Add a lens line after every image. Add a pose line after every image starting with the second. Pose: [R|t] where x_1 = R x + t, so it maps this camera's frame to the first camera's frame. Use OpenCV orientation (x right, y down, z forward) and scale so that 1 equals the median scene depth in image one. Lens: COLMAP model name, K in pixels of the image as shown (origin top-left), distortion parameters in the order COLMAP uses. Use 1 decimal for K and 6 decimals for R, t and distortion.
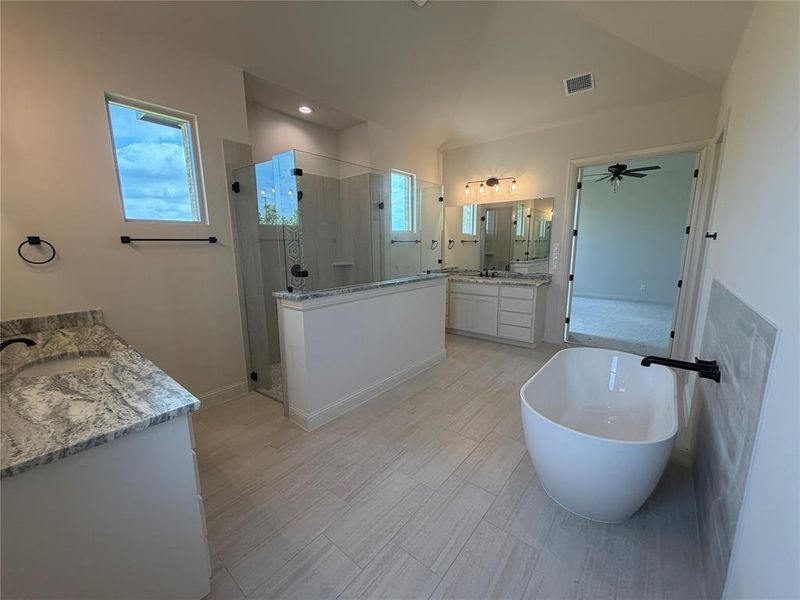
lens RADIAL K [[318.6, 0, 399.4], [0, 318.6, 301.0], [0, 0, 1]] dist [0.000283, 0.000086]
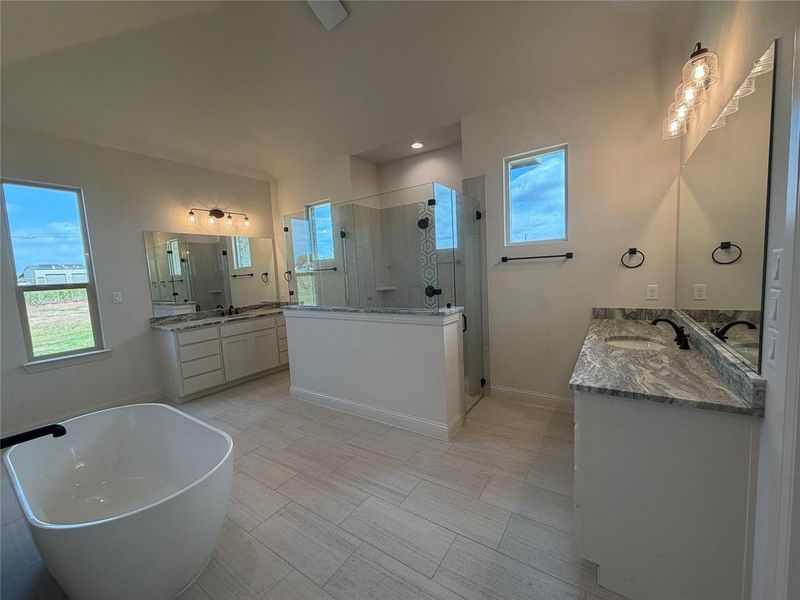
lens RADIAL K [[318.6, 0, 399.4], [0, 318.6, 301.0], [0, 0, 1]] dist [0.000283, 0.000086]
pose [[0.099994, 0.098115, -0.990139, 0.846519], [-0.121741, 0.988856, 0.085694, -0.163664], [0.987512, 0.111971, 0.110824, 0.897591]]
